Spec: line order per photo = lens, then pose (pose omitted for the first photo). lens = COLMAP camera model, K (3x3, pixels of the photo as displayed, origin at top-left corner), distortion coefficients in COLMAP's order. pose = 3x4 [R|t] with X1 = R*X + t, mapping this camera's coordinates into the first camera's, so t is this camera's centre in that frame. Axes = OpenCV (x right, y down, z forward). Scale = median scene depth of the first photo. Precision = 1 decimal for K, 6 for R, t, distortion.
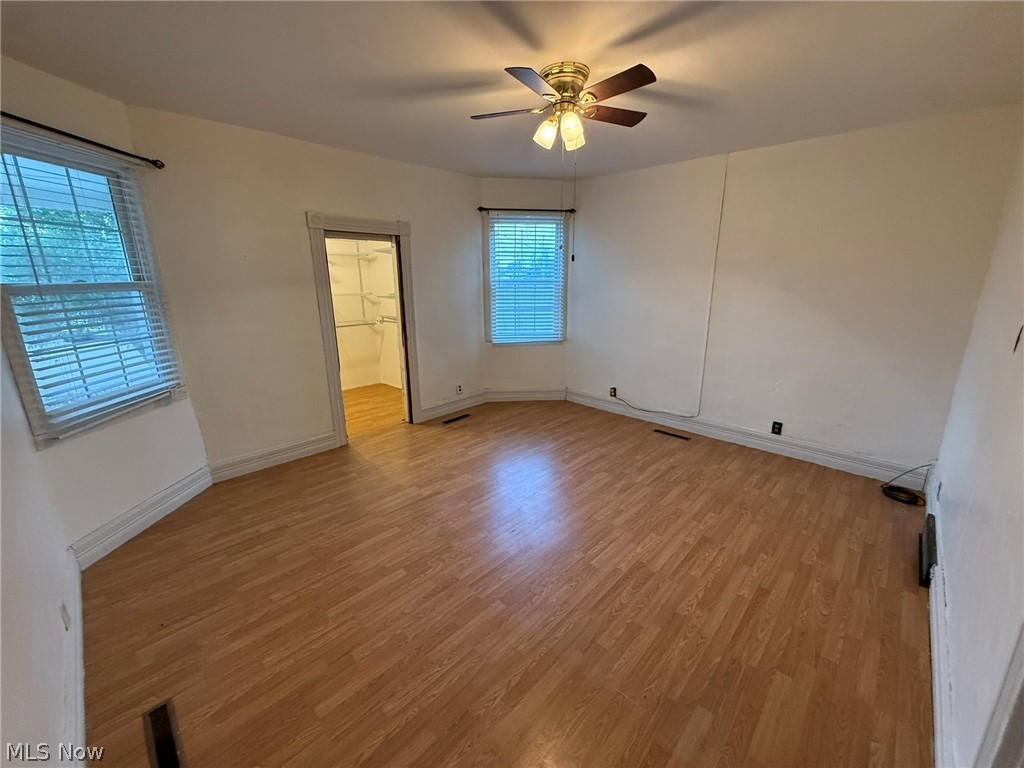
lens RADIAL K [[407.1, 0, 511.2], [0, 407.1, 383.4], [0, 0, 1]] dist [-0.000468, 0.000284]
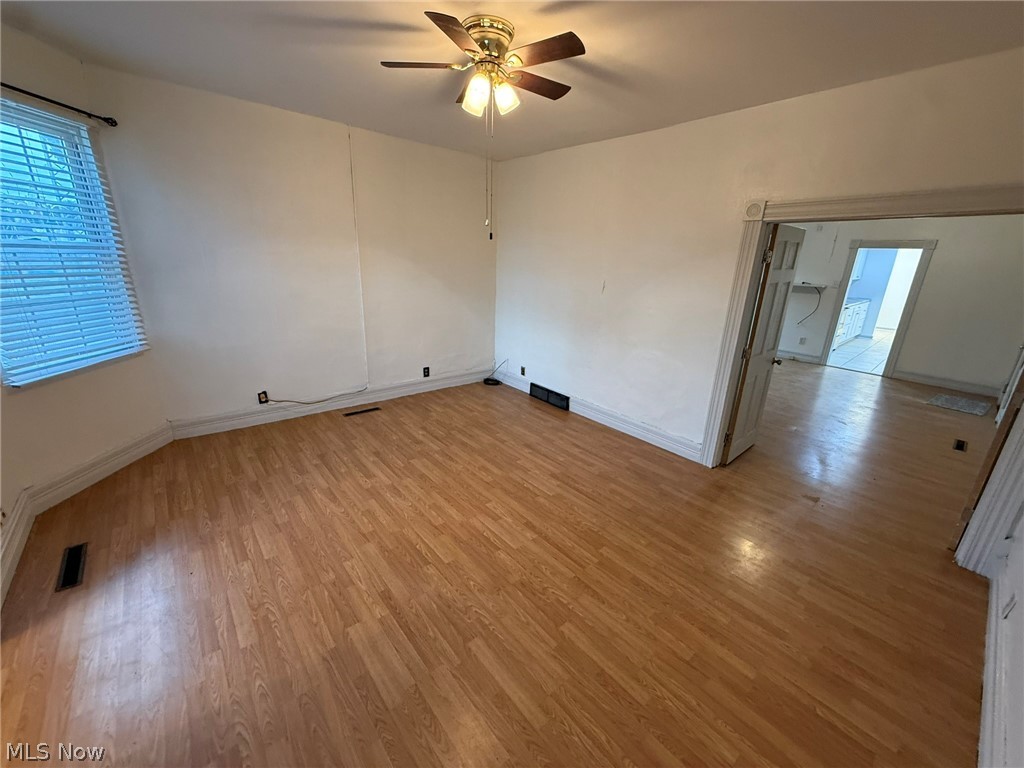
lens RADIAL K [[407.1, 0, 509.1], [0, 407.1, 382.1], [0, 0, 1]] dist [-0.000468, 0.000284]
pose [[0.101329, -0.288287, 0.952168, -0.602252], [0.211014, 0.941545, 0.262615, -0.155460], [-0.972217, 0.174310, 0.156239, 0.591863]]
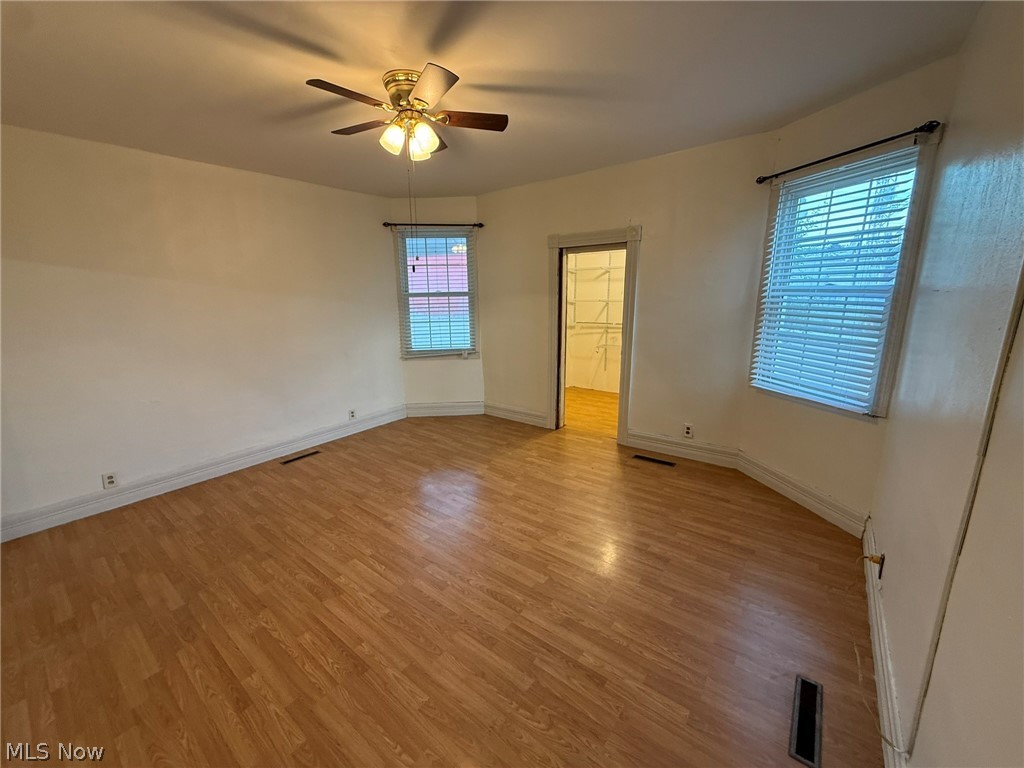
lens RADIAL K [[407.1, 0, 509.7], [0, 407.1, 384.4], [0, 0, 1]] dist [-0.000468, 0.000284]
pose [[0.106843, 0.226076, -0.968233, 0.787186], [-0.235716, 0.951805, 0.196229, -0.198842], [0.965931, 0.207262, 0.154984, 0.767316]]
